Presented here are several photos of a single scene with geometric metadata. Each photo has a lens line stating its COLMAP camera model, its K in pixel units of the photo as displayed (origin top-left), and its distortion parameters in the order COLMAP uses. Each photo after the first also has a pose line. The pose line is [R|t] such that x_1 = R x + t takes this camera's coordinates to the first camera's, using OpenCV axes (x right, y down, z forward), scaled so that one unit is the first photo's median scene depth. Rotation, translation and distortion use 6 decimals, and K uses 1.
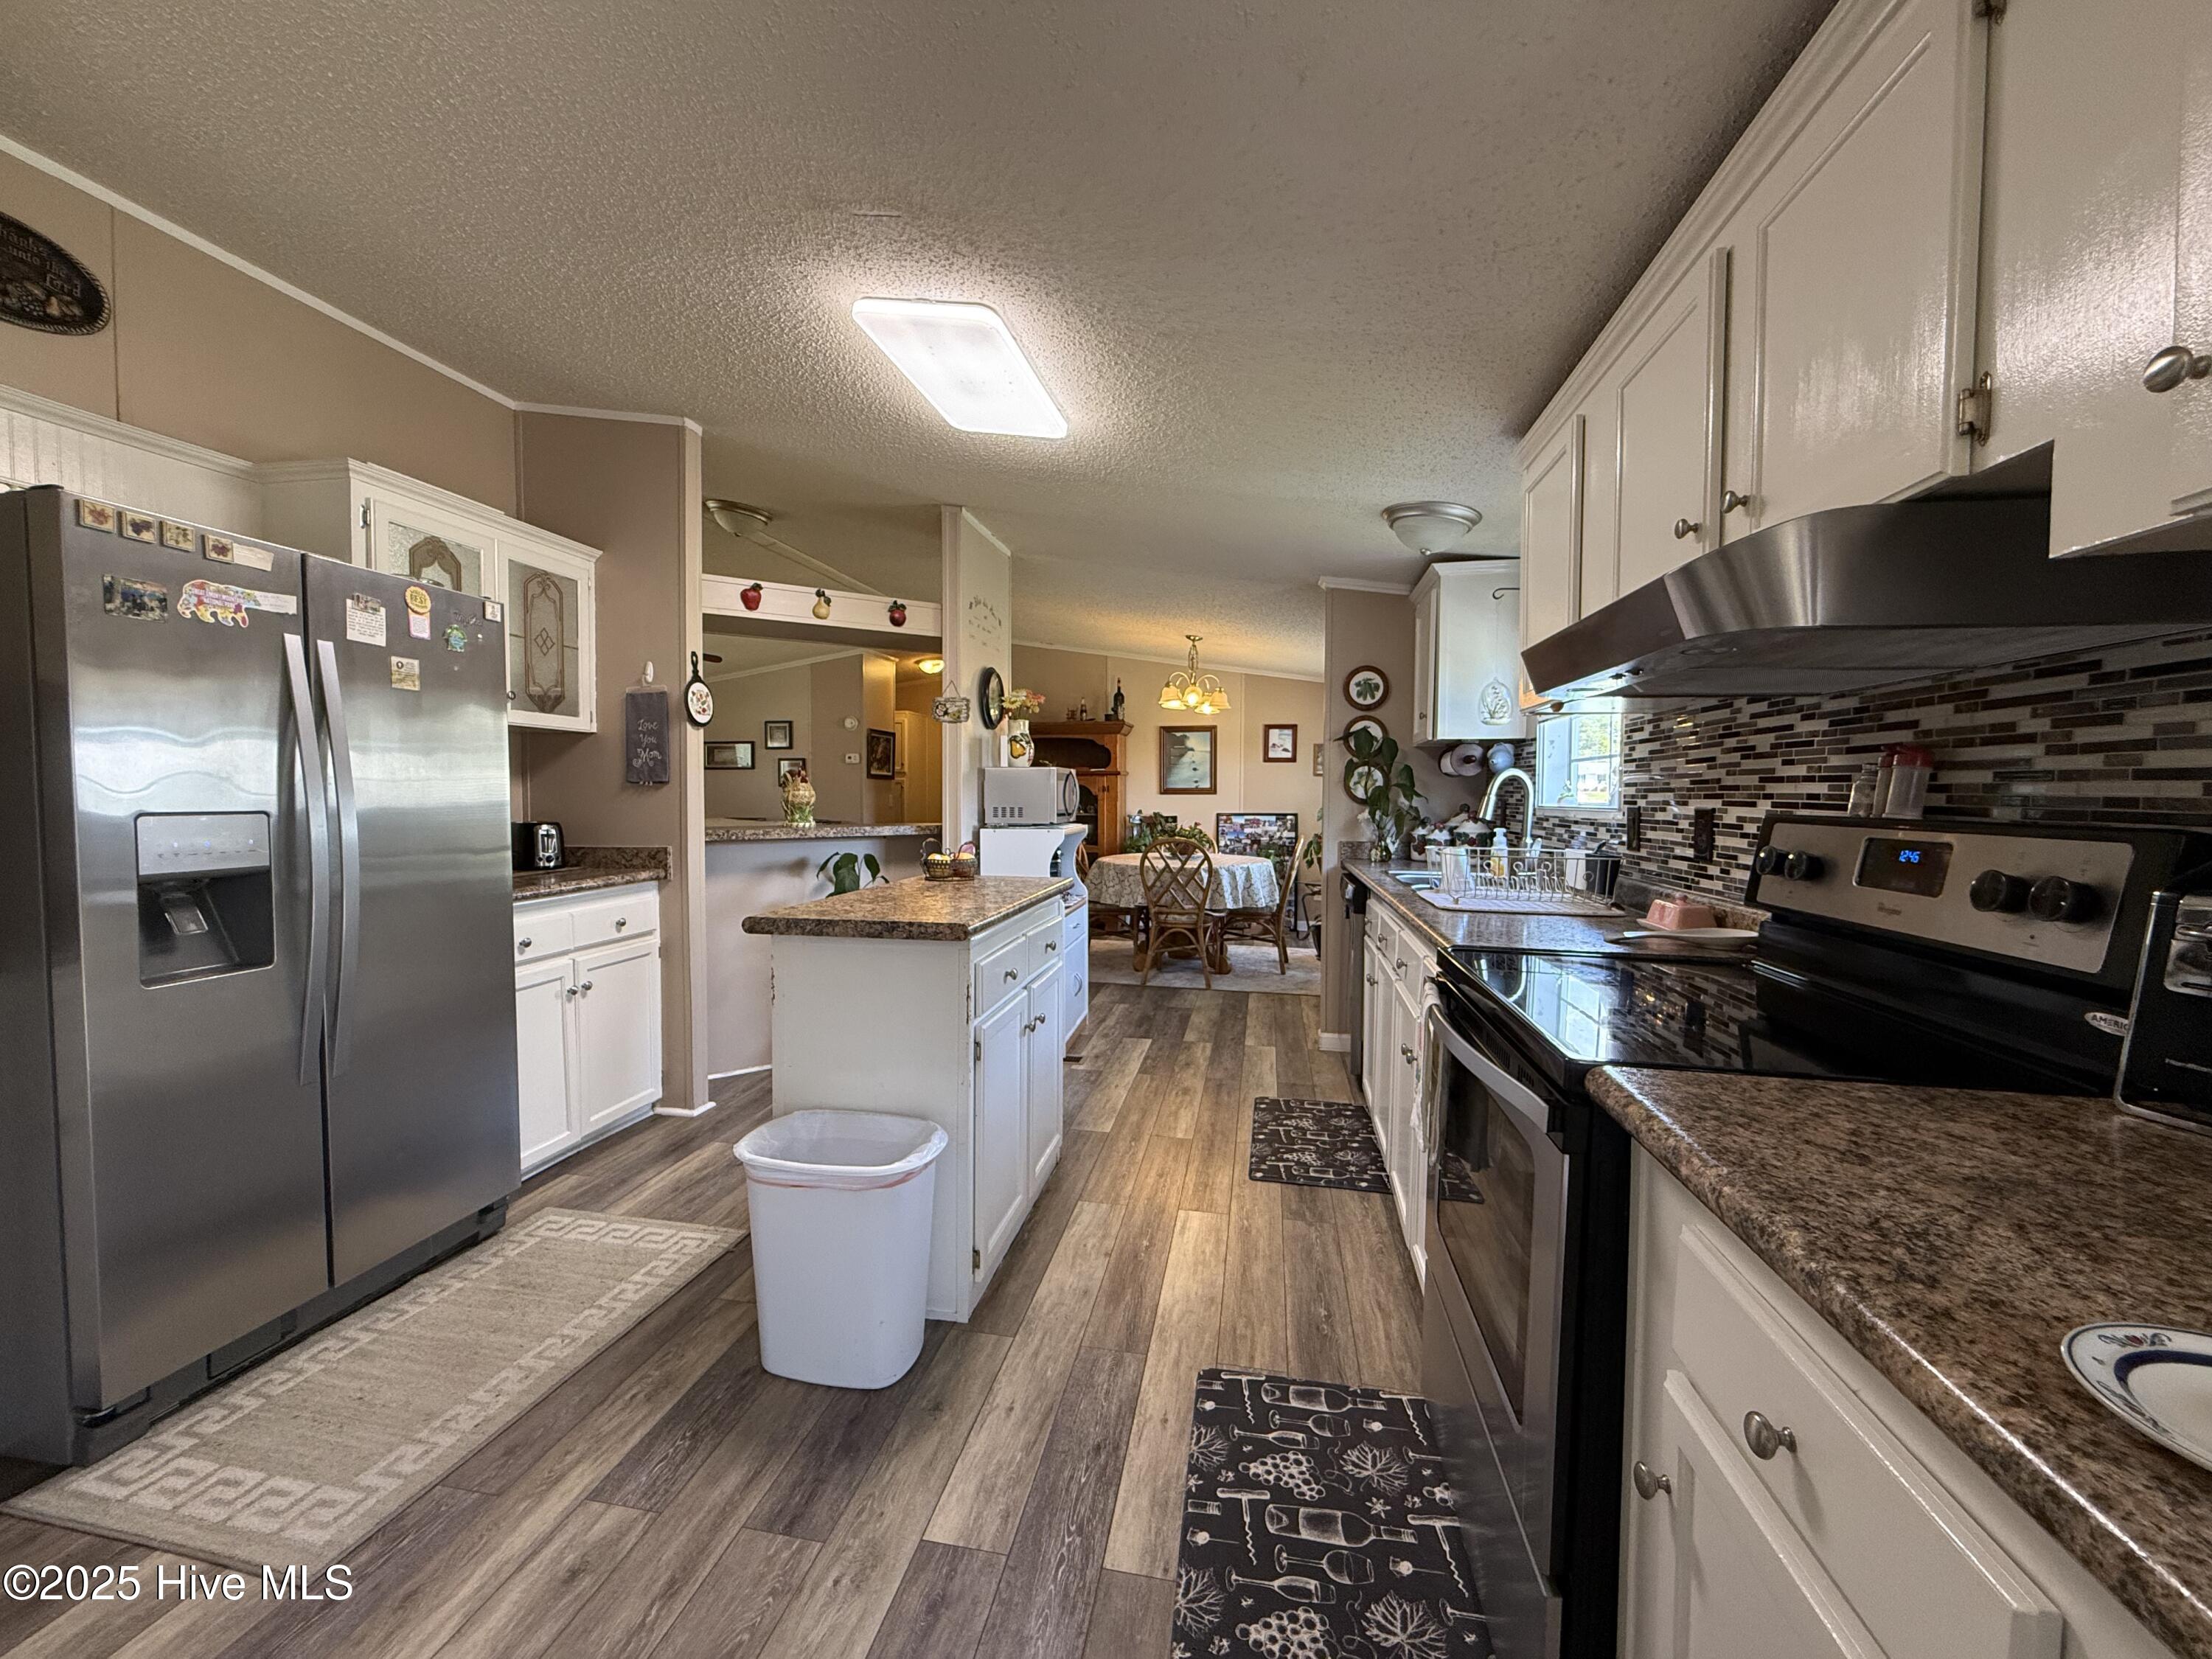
lens RADIAL K [[879.2, 0, 1098.9], [0, 879.2, 828.2], [0, 0, 1]] dist [-0.000963, 0.000165]
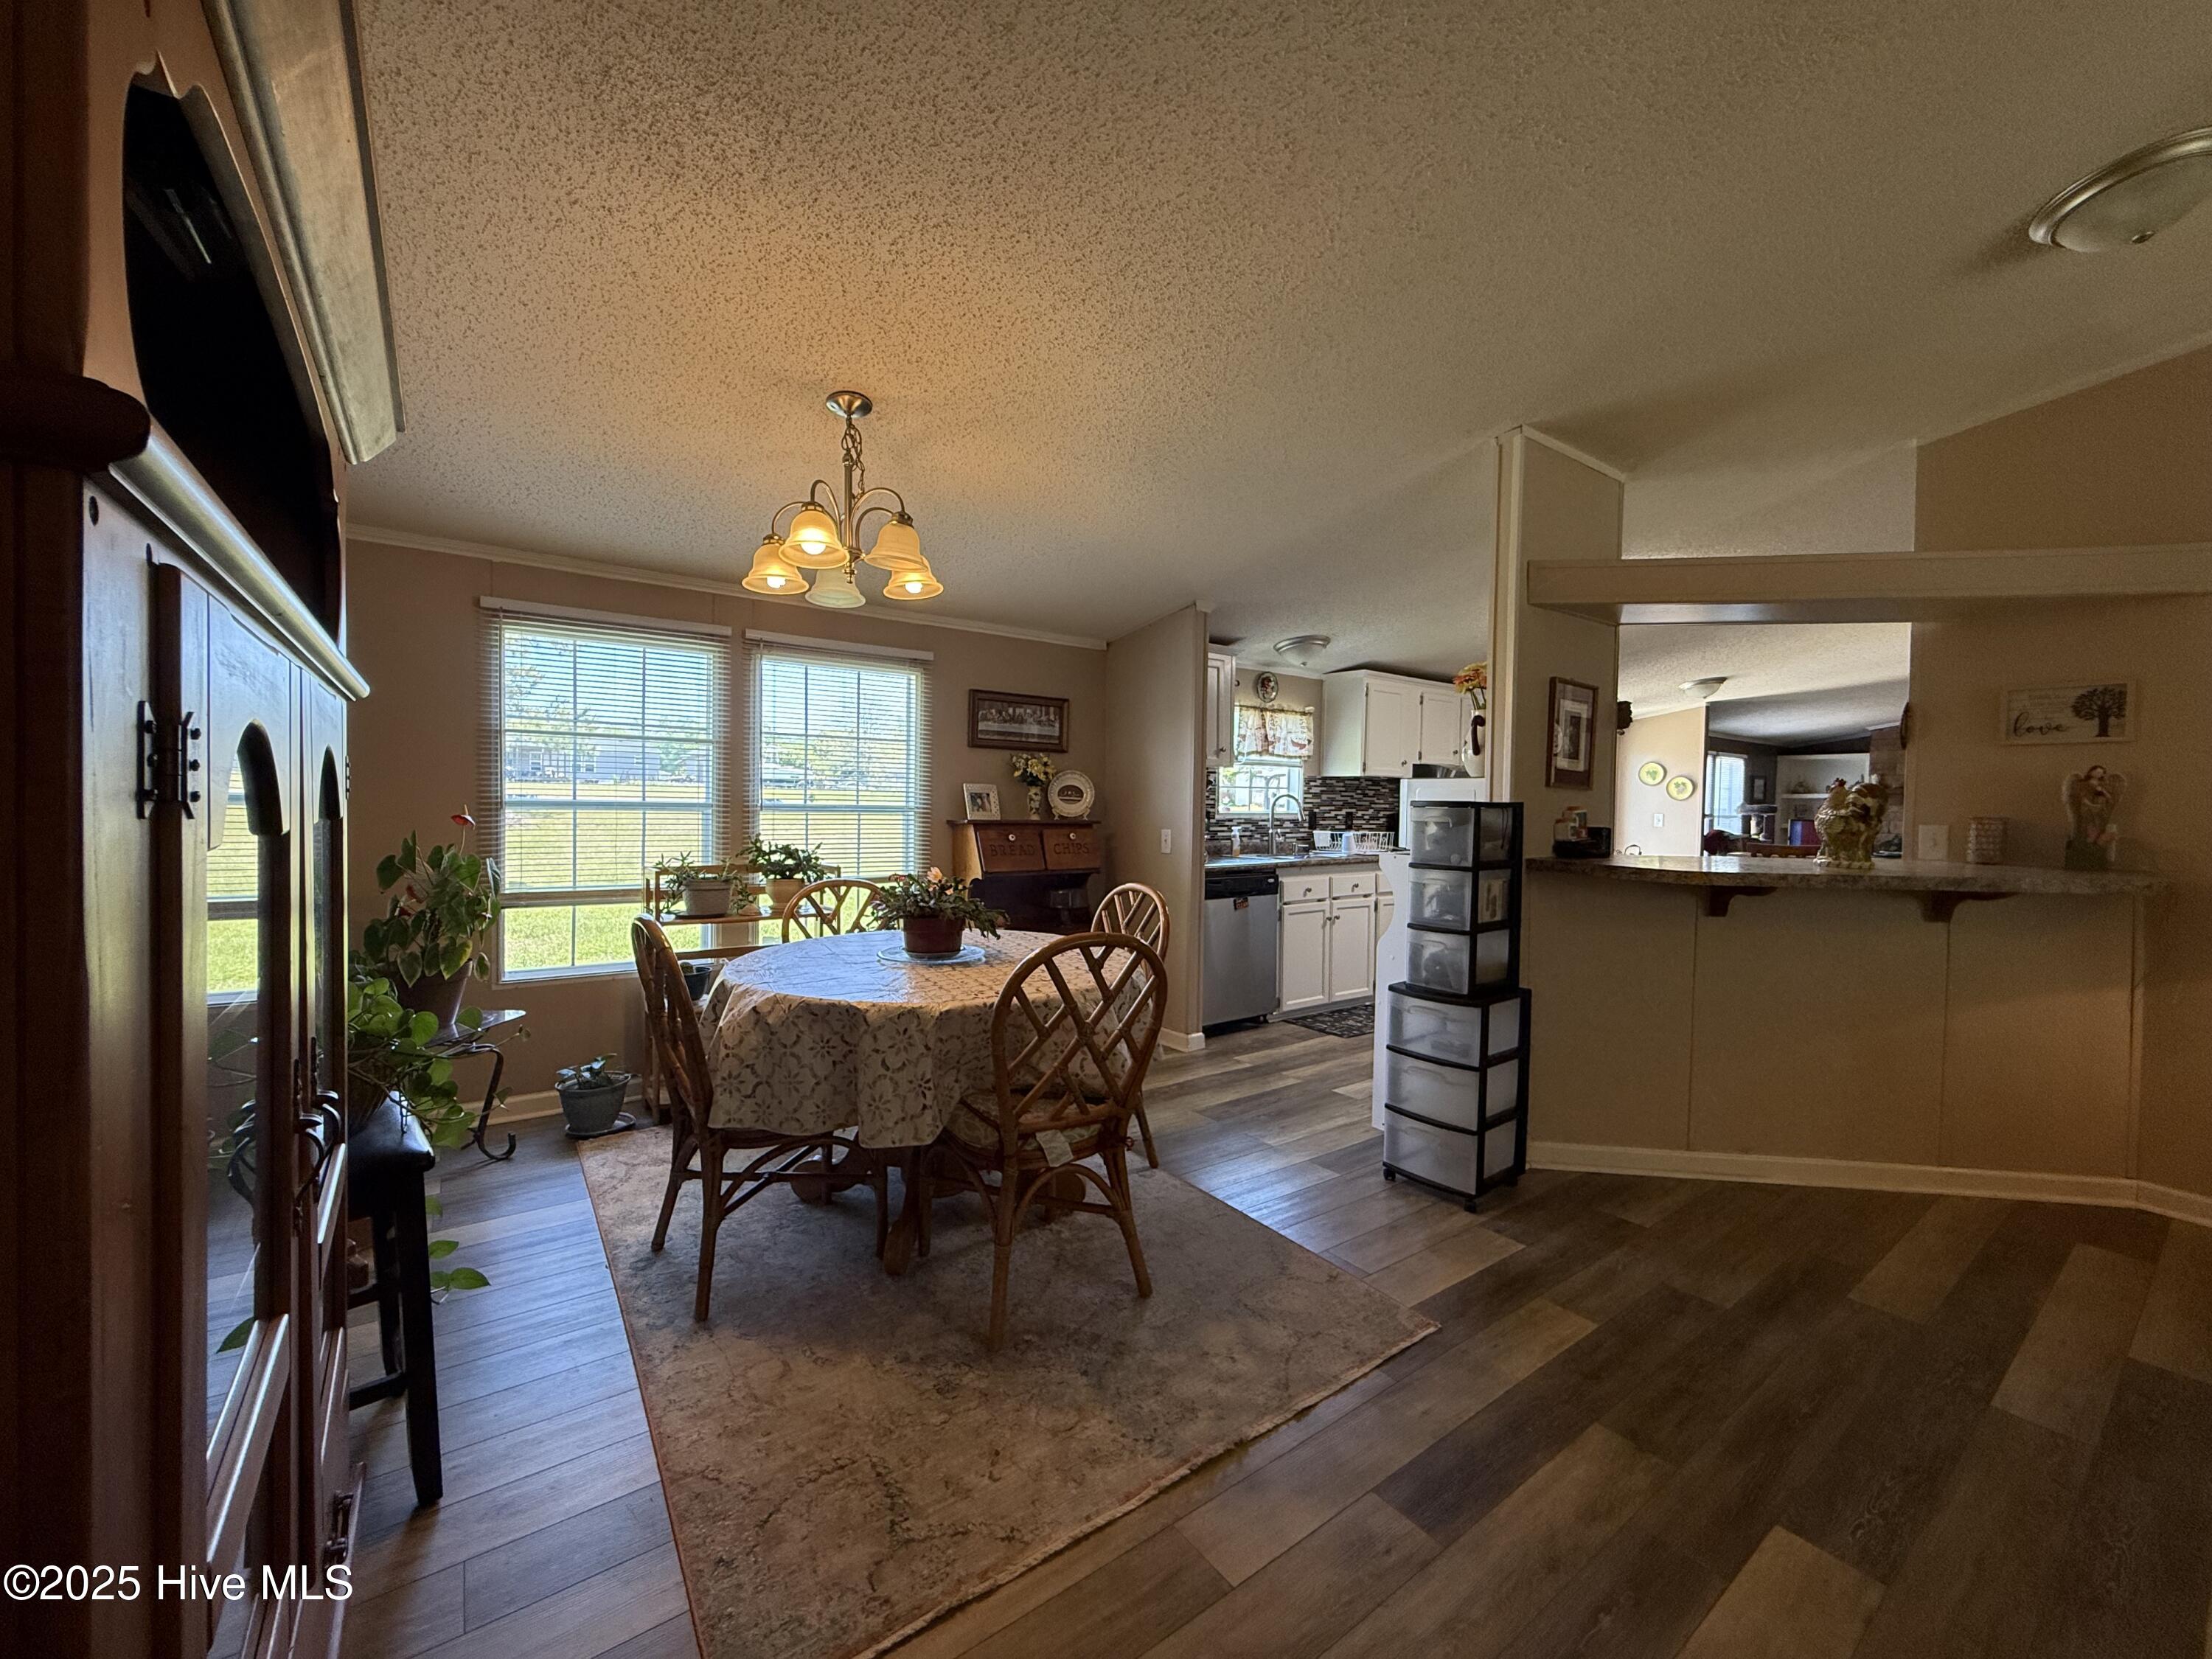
lens RADIAL K [[874.8, 0, 1098.6], [0, 874.8, 827.8], [0, 0, 1]] dist [-0.001764, -0.000352]
pose [[-0.729210, -0.030226, 0.683623, -0.587341], [0.013262, 0.998212, 0.058281, -0.119996], [-0.684162, 0.051565, -0.727505, 2.926478]]
